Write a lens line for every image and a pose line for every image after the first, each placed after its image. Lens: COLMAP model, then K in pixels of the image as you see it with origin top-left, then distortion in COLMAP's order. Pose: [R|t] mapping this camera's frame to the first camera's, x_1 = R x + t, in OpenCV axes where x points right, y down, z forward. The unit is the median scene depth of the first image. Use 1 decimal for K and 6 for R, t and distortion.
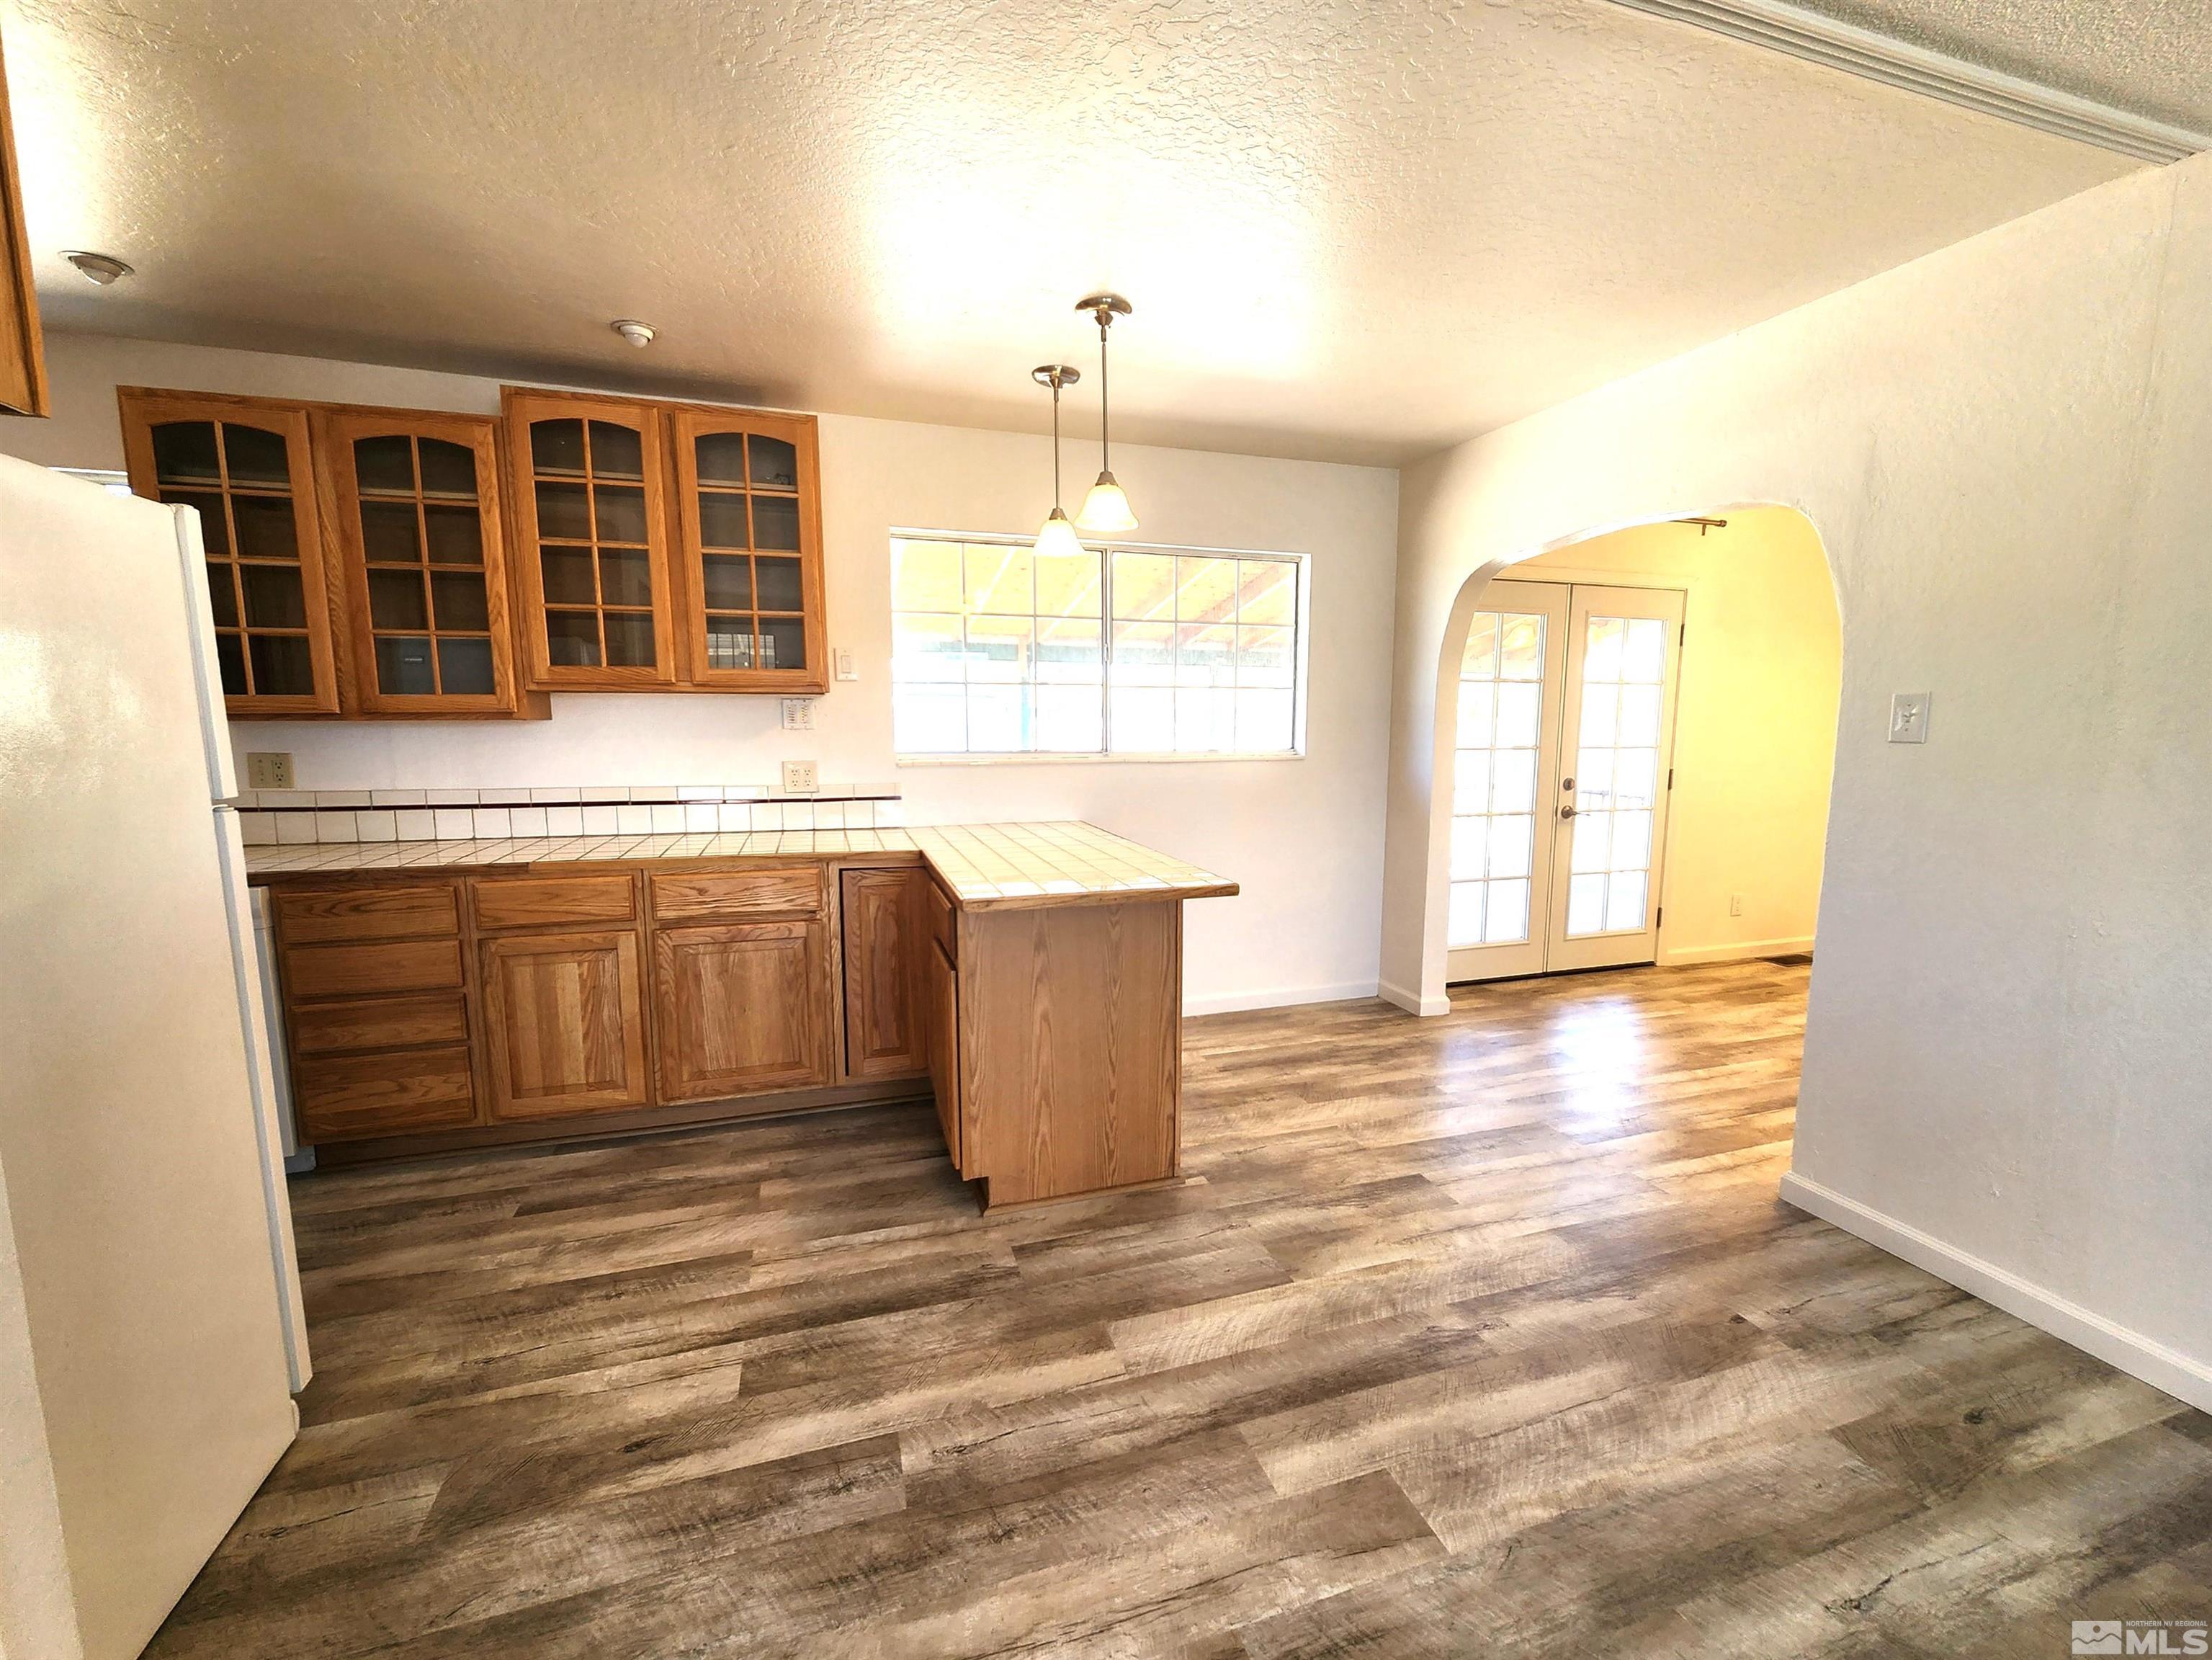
lens RADIAL K [[931.2, 0, 1133.0], [0, 931.2, 842.4], [0, 0, 1]] dist [0.000511, -0.000094]
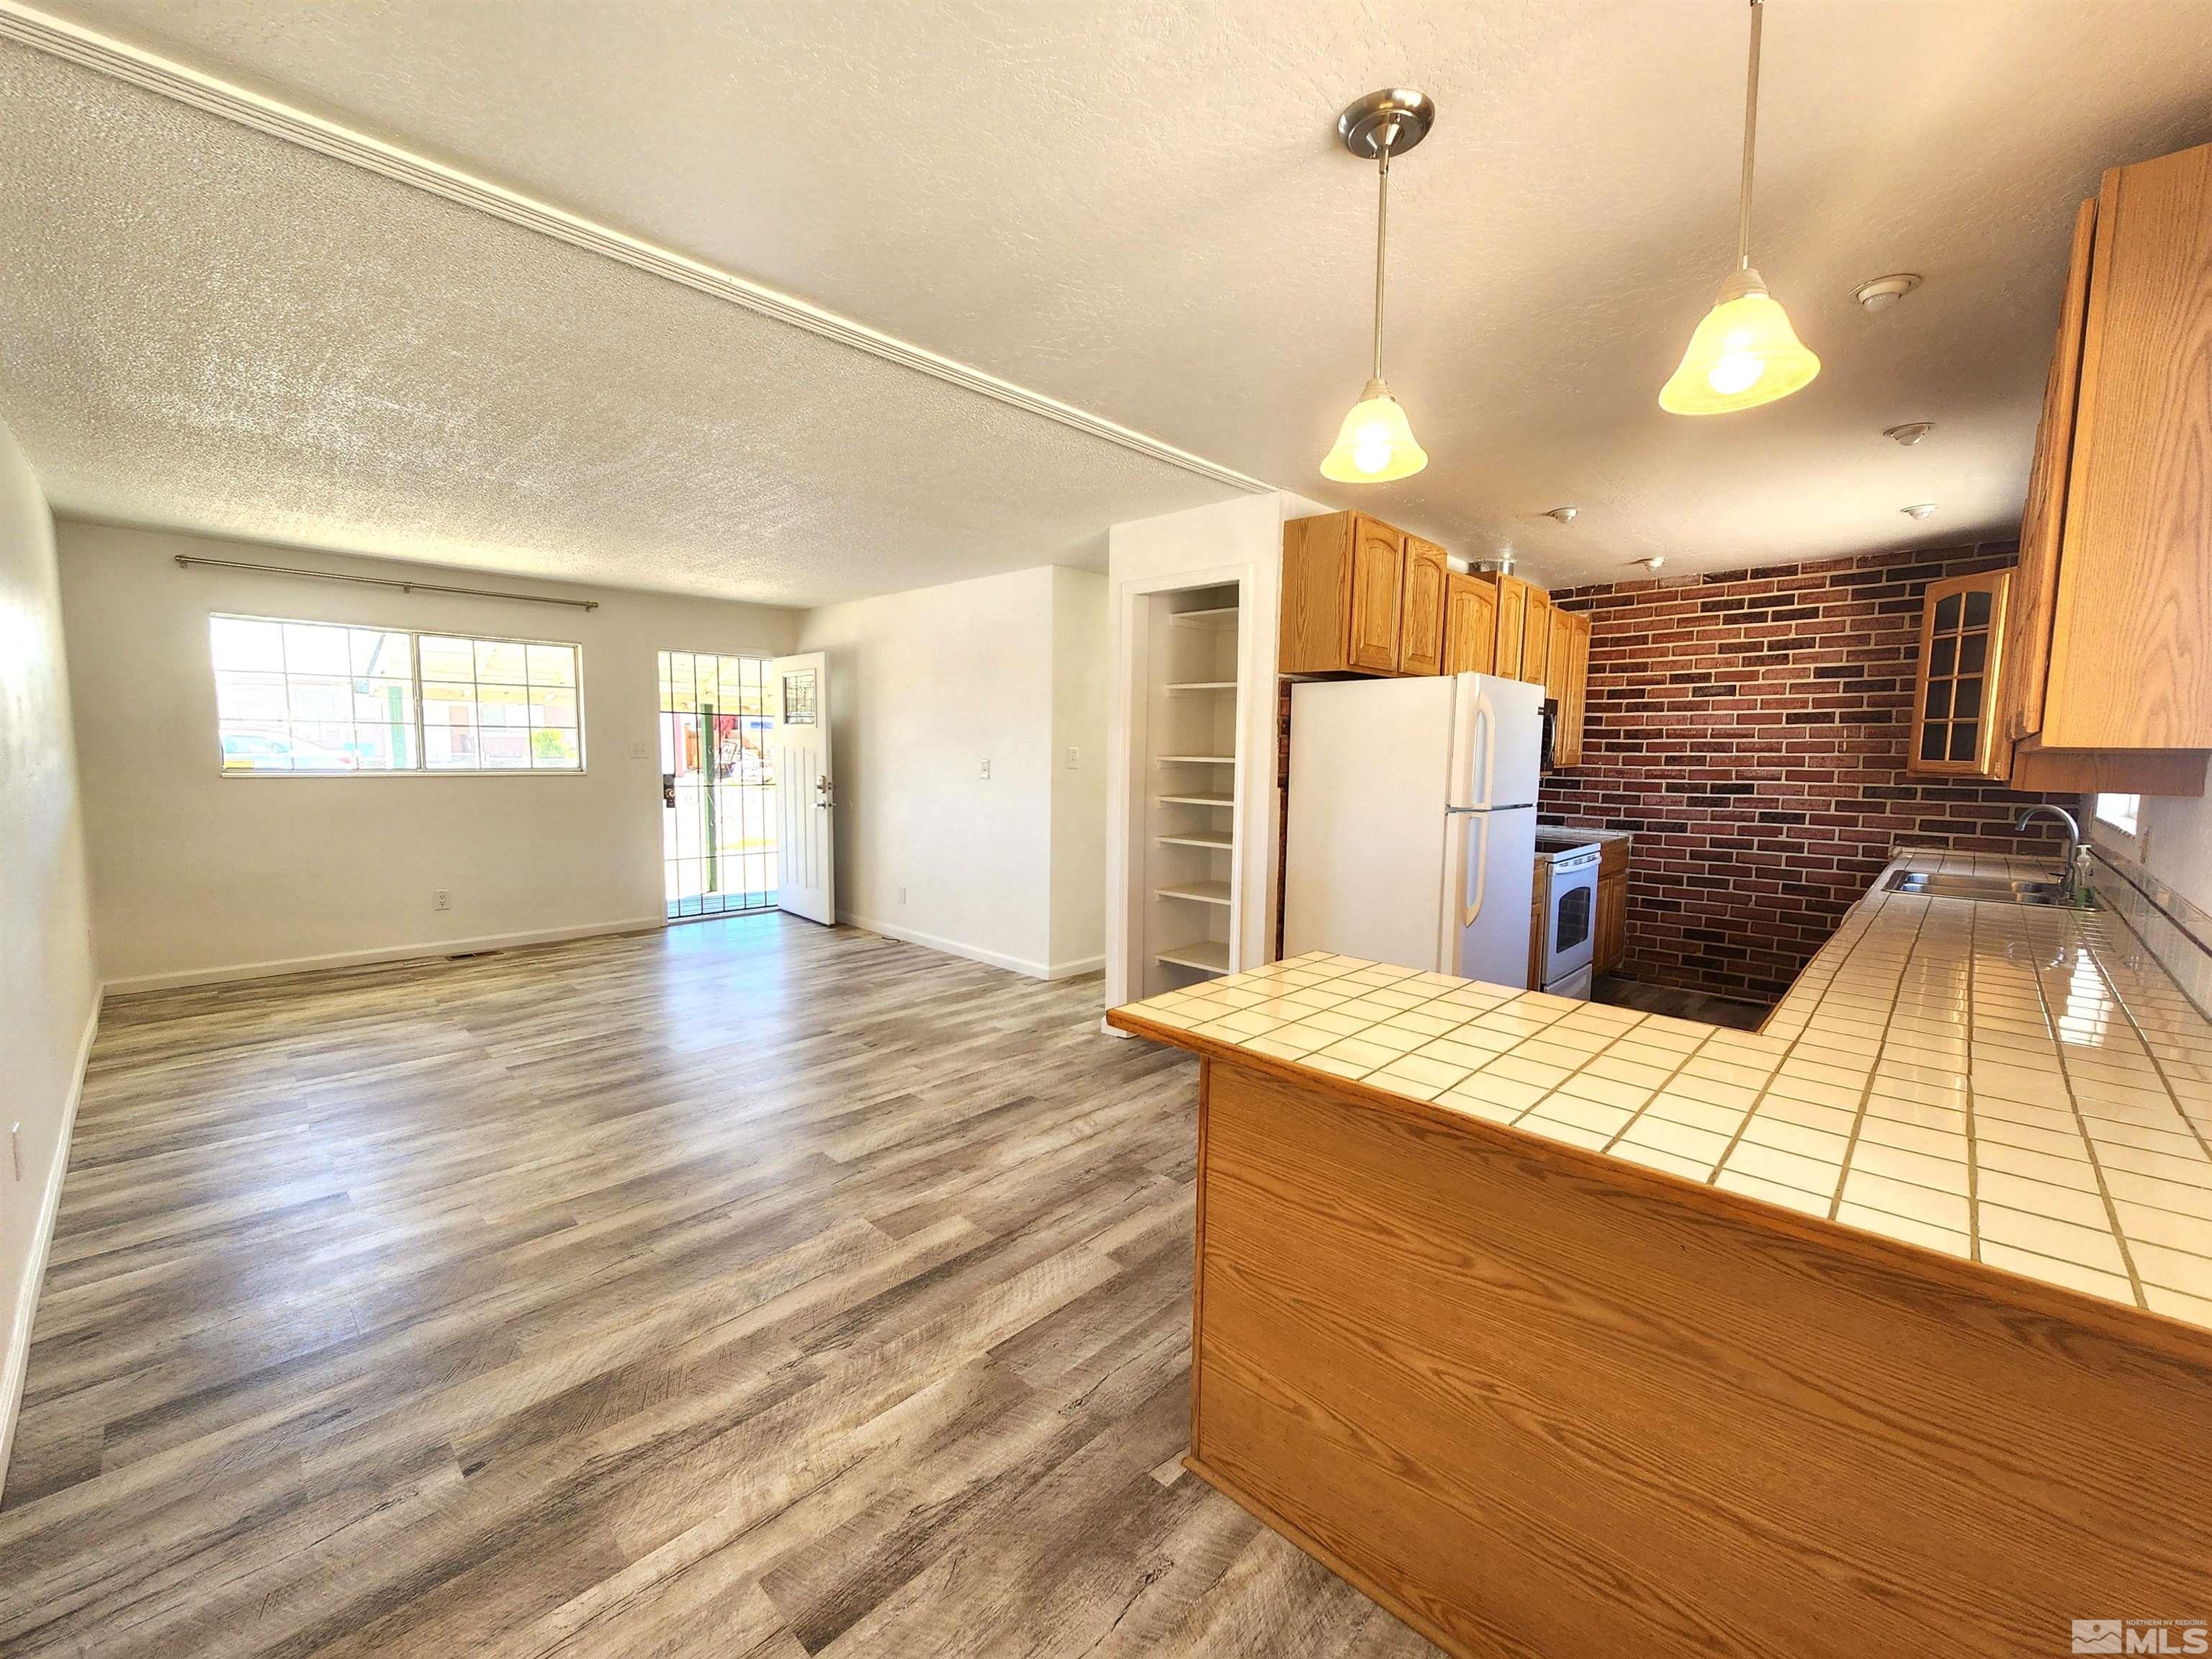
lens RADIAL K [[901.5, 0, 1127.1], [0, 901.5, 827.1], [0, 0, 1]] dist [-0.002153, -0.000410]
pose [[-0.882577, 0.025157, -0.469495, 0.425923], [-0.081048, 0.975479, 0.204627, -0.236306], [0.463130, 0.218650, -0.858896, 1.595480]]
